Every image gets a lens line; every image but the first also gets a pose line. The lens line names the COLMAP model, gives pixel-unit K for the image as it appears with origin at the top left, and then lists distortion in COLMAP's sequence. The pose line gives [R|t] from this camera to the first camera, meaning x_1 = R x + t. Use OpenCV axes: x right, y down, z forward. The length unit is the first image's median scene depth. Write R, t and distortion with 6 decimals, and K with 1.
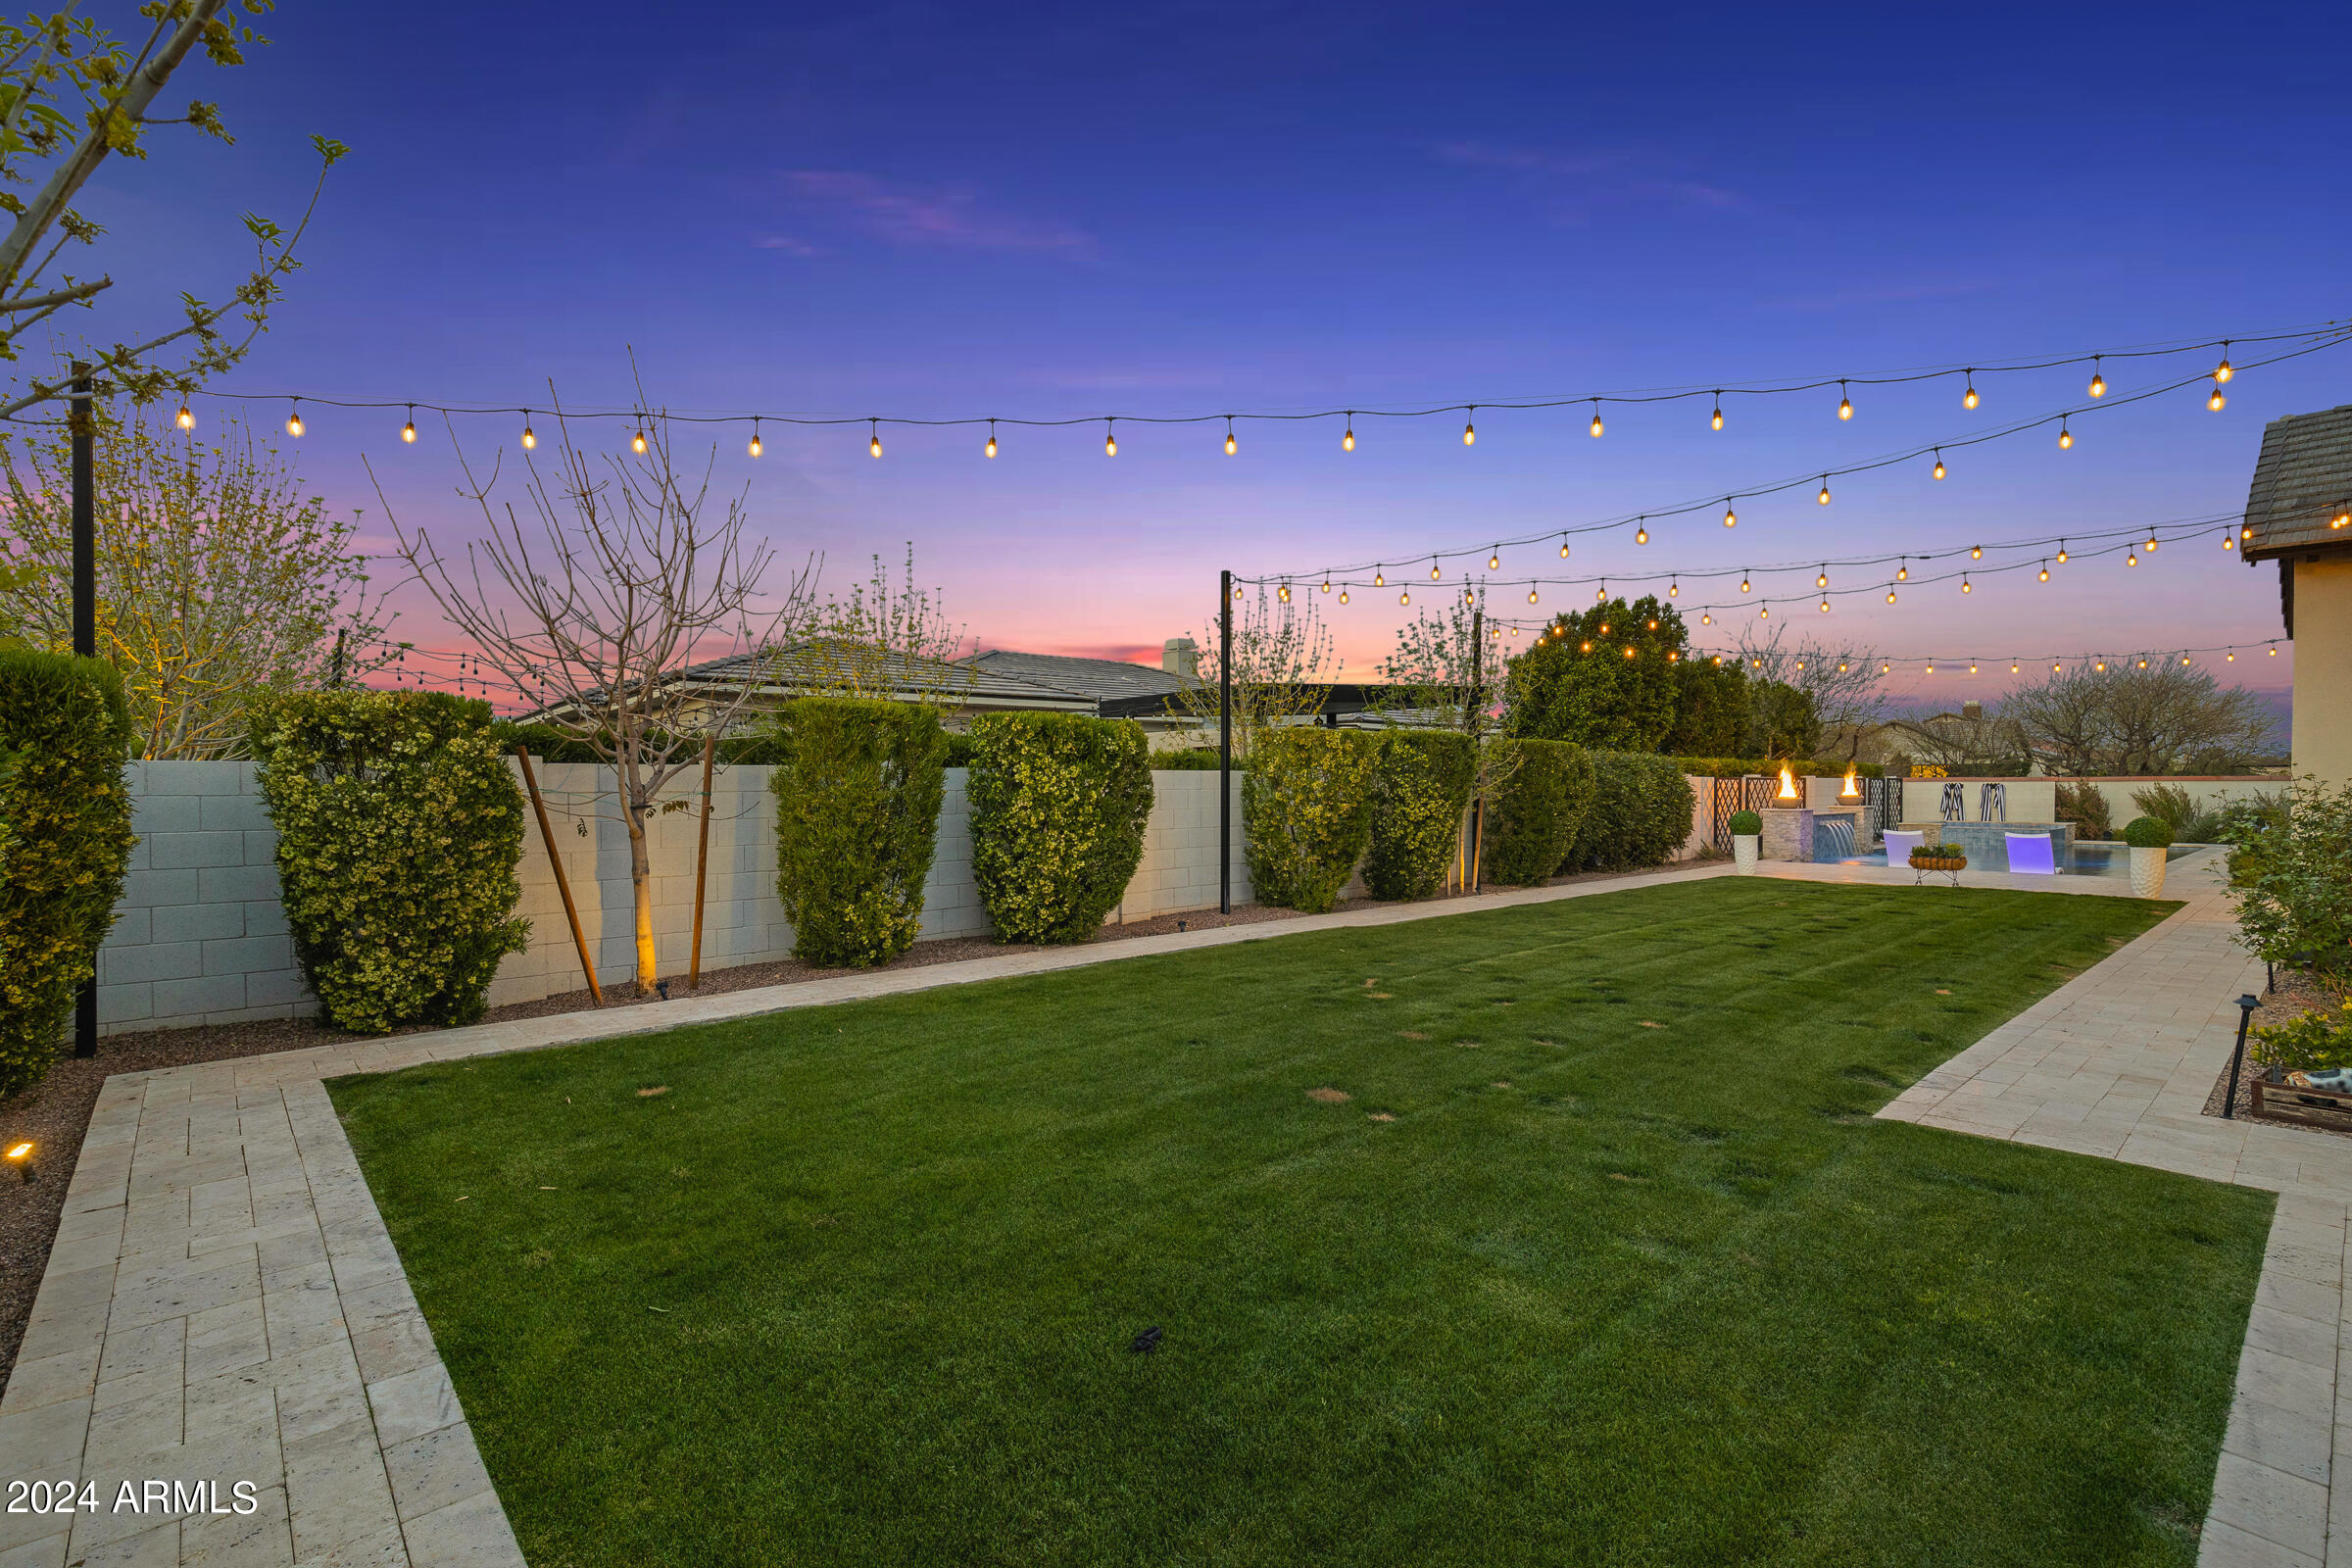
lens RADIAL K [[1071.6, 0, 1161.0], [0, 1071.6, 785.3], [0, 0, 1]] dist [0.000582, -0.000519]
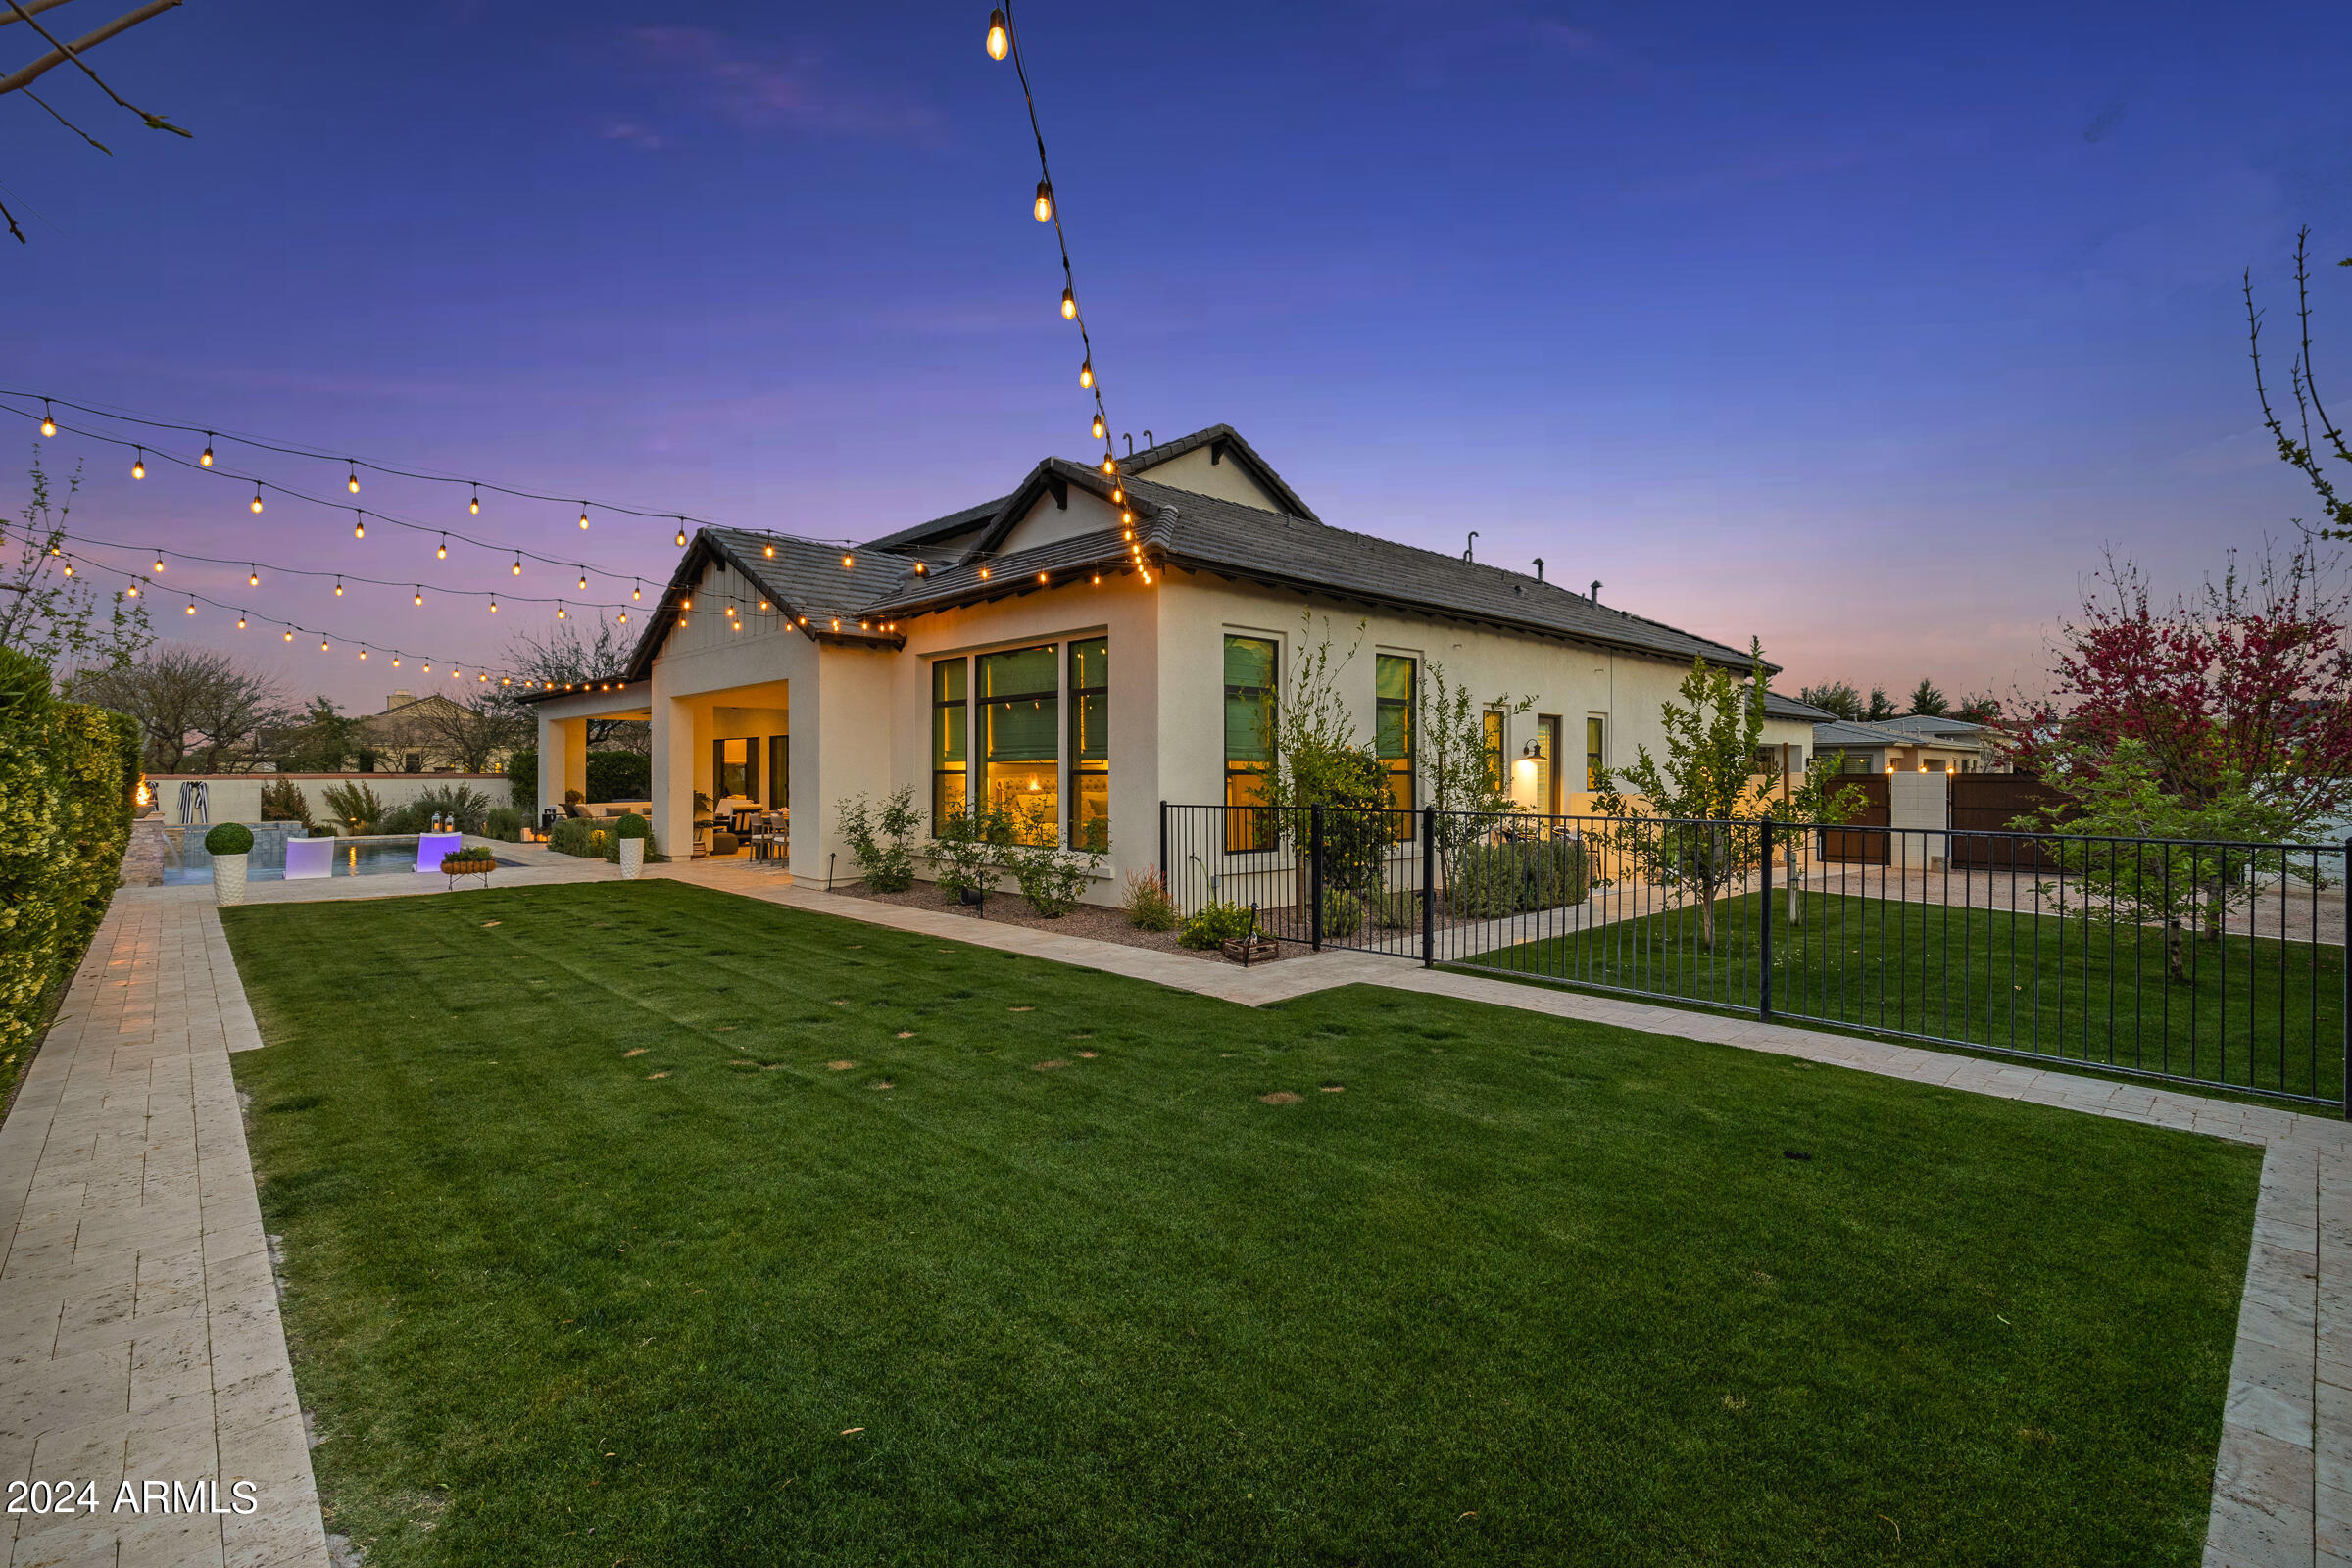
lens RADIAL K [[1071.6, 0, 1161.0], [0, 1071.6, 785.3], [0, 0, 1]] dist [0.000582, -0.000519]
pose [[-0.018253, -0.008543, 0.999797, -1.464366], [-0.000522, 0.999963, 0.008535, -0.064833], [-0.999833, -0.000366, -0.018257, 1.783850]]
